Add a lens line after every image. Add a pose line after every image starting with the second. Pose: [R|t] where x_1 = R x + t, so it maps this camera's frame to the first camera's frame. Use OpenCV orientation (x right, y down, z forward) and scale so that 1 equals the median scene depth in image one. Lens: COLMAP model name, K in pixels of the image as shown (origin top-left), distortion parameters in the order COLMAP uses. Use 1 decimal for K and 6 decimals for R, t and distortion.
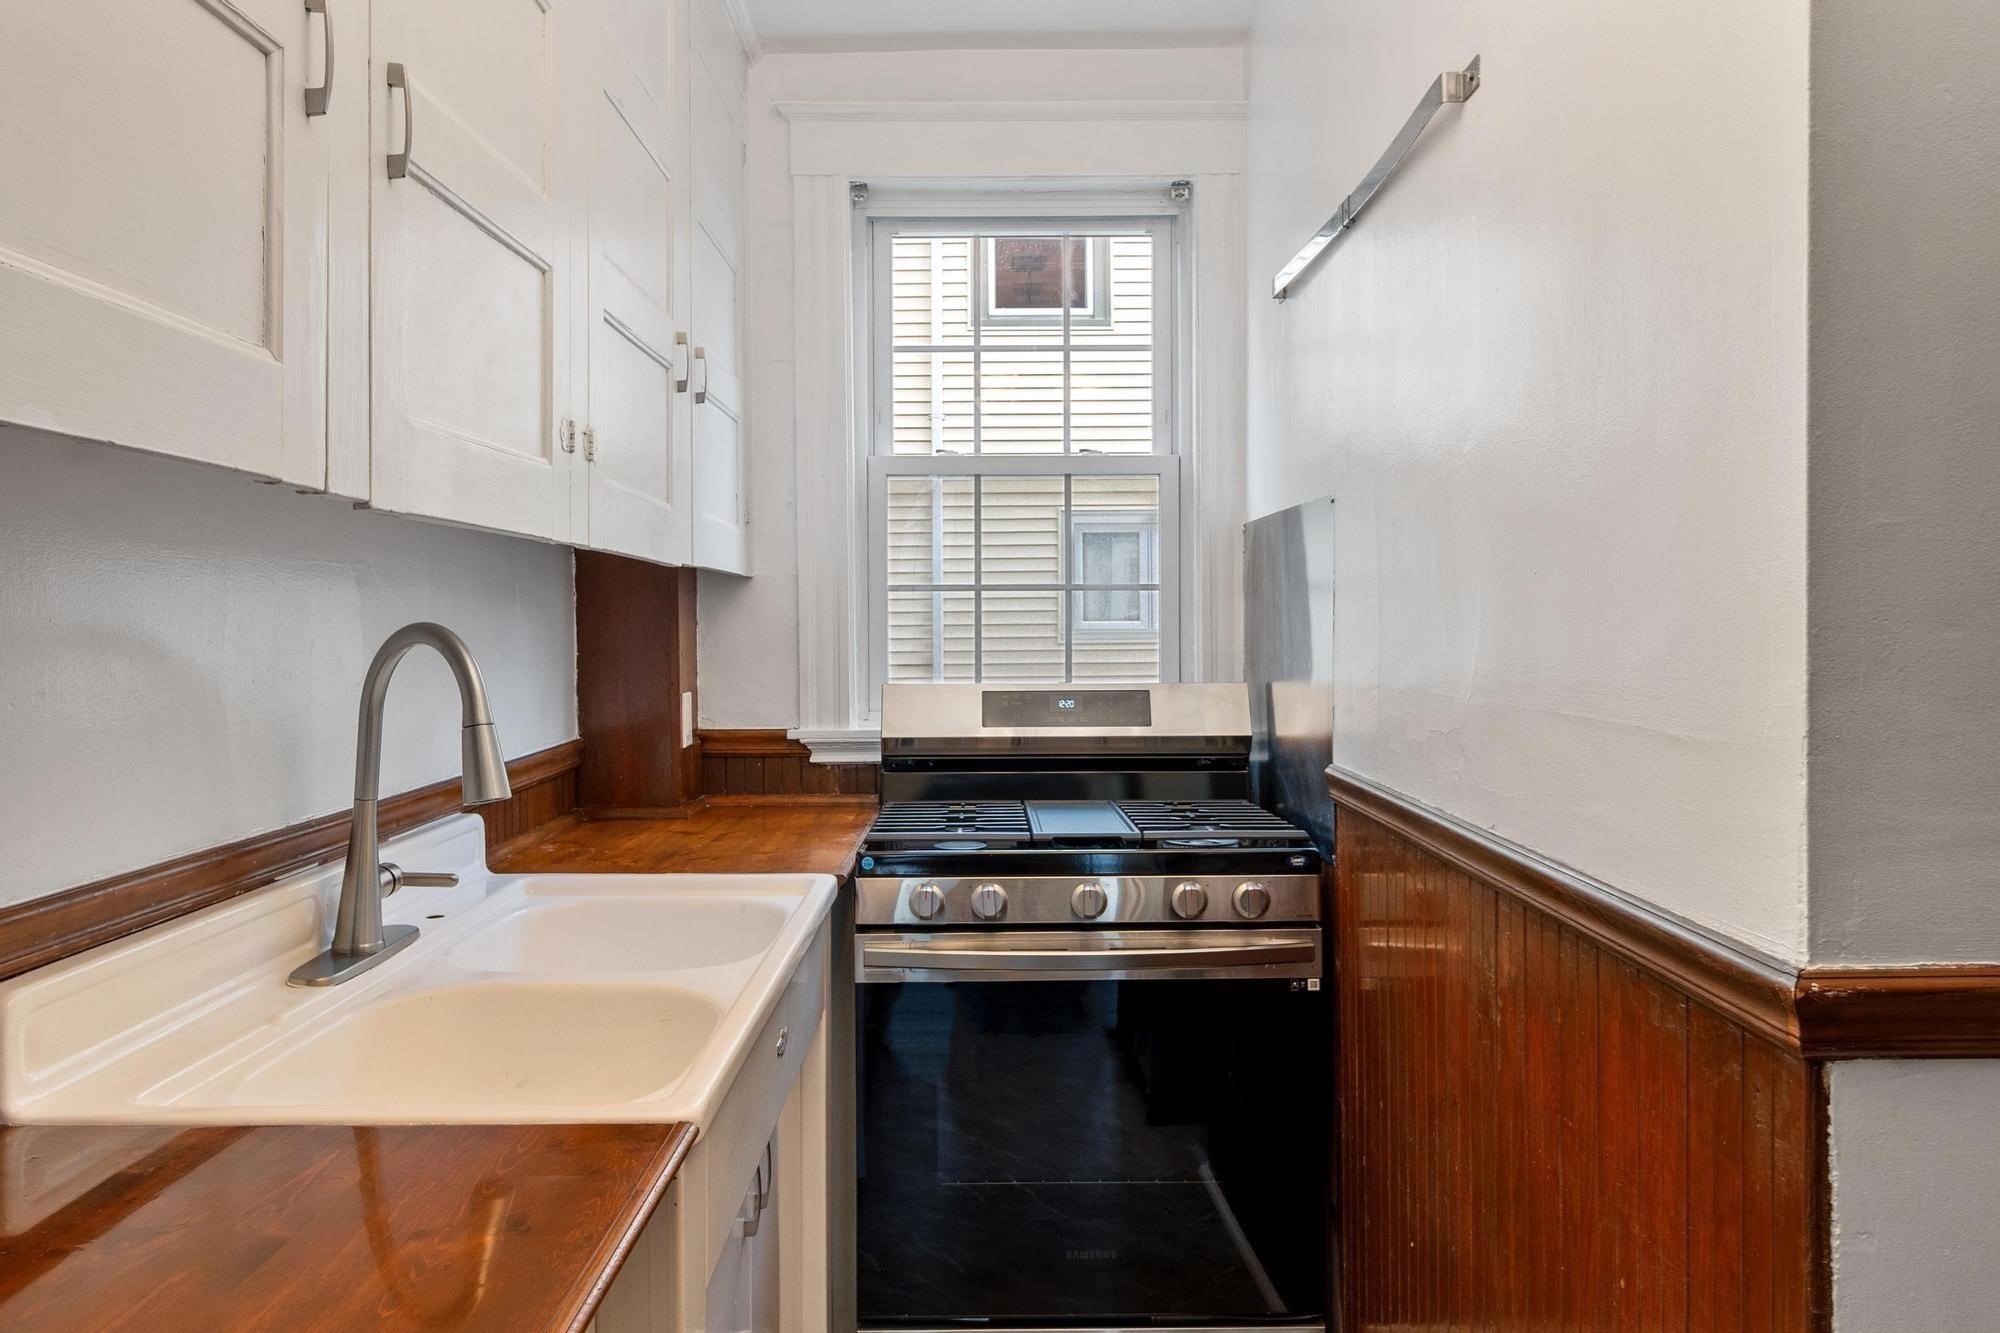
lens RADIAL K [[1544.0, 0, 1004.8], [0, 1544.0, 661.3], [0, 0, 1]] dist [0.014428, -0.000391]
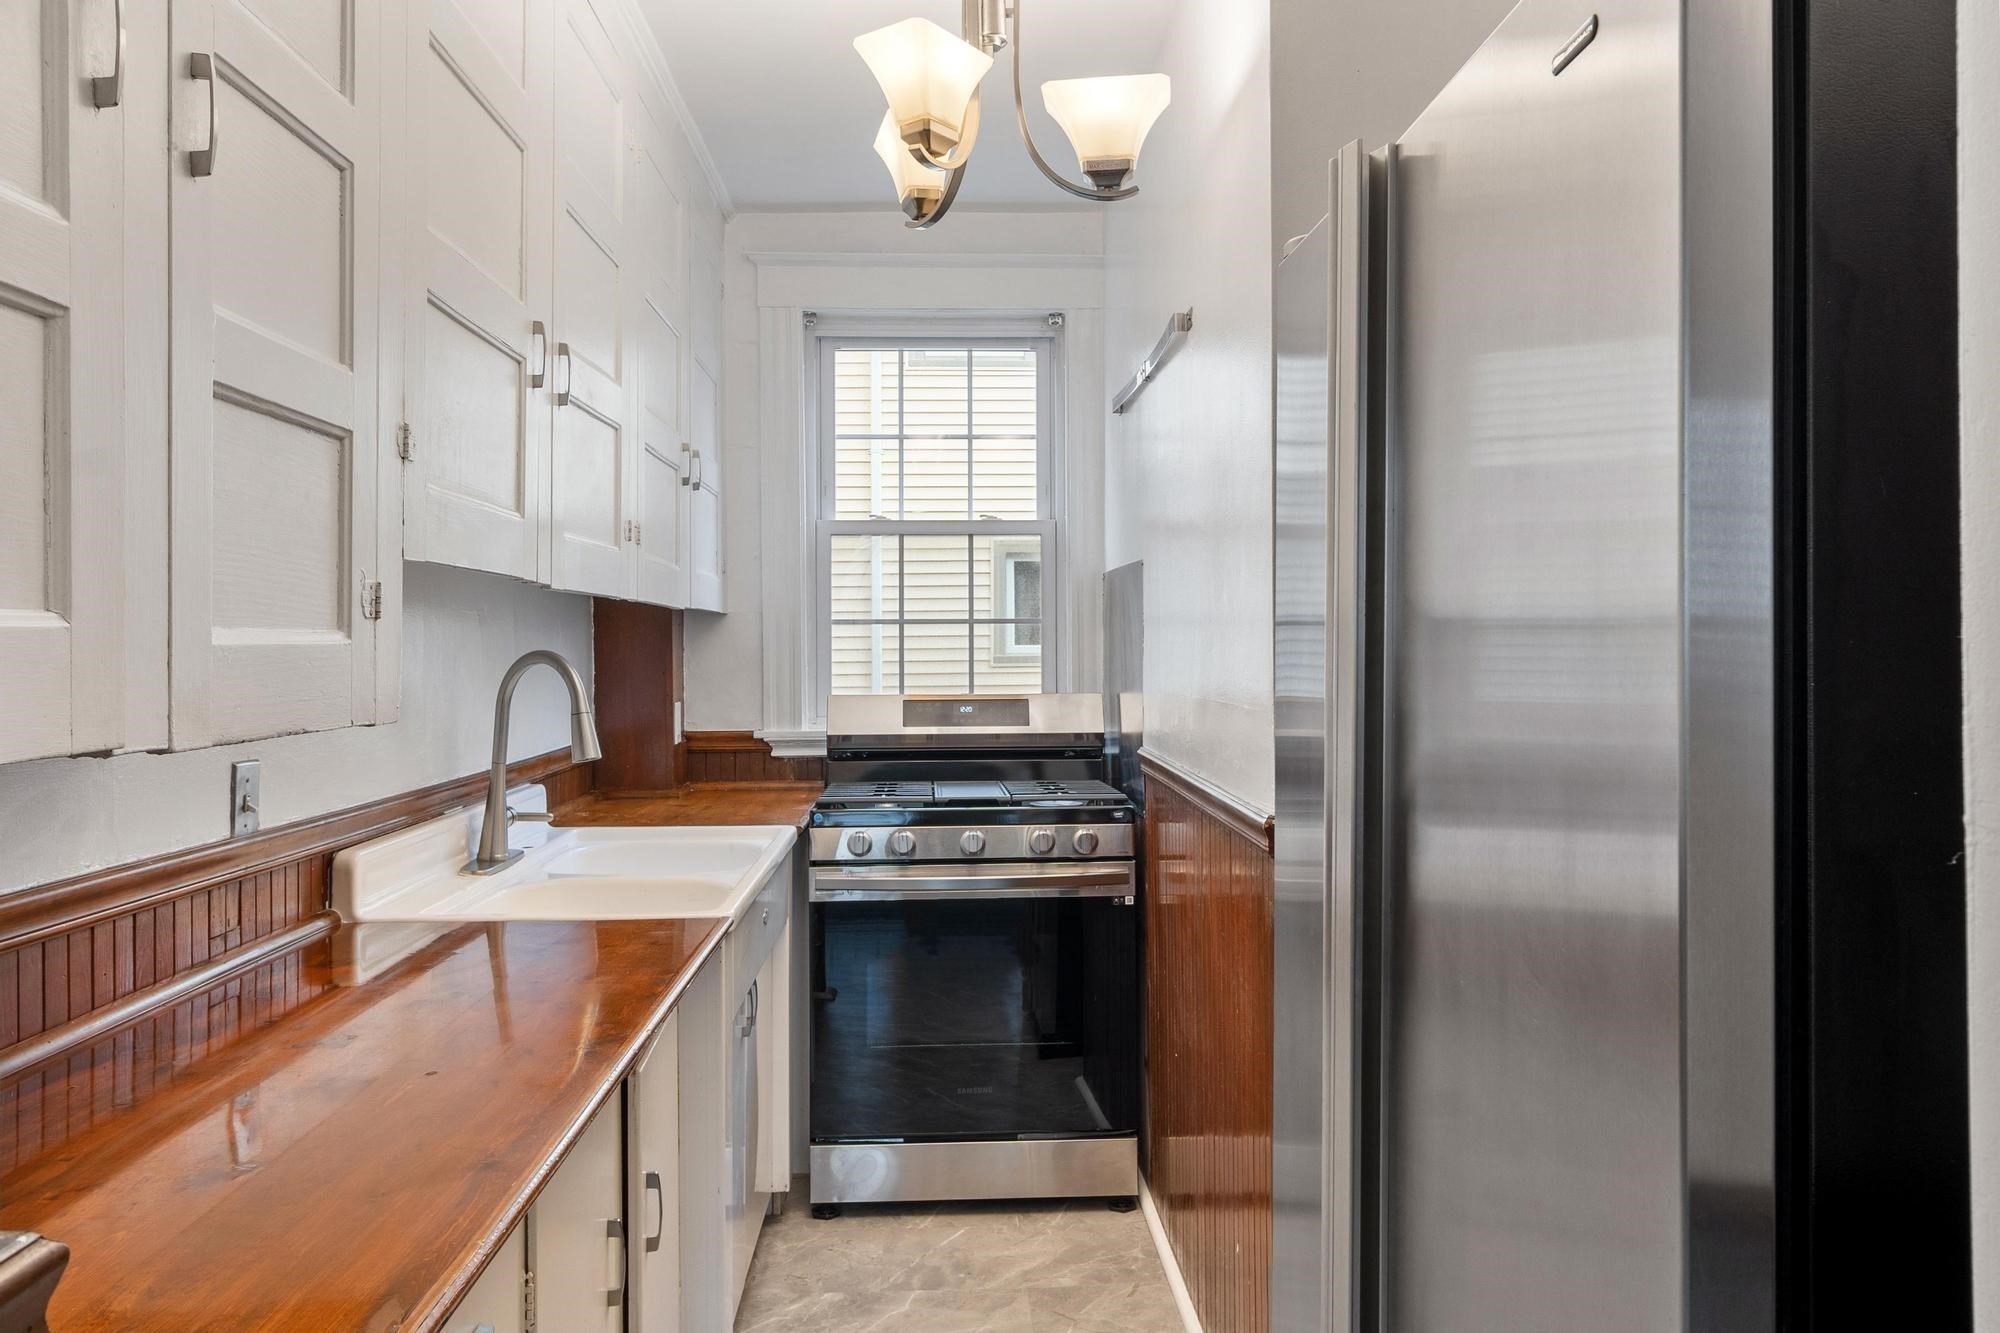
lens RADIAL K [[1544.0, 0, 1011.6], [0, 1544.0, 632.0], [0, 0, 1]] dist [0.014428, -0.000391]
pose [[0.999115, -0.001026, 0.042055, 0.023487], [0.002457, 0.999419, -0.034009, 0.006511], [-0.041996, 0.034082, 0.998536, -0.344217]]
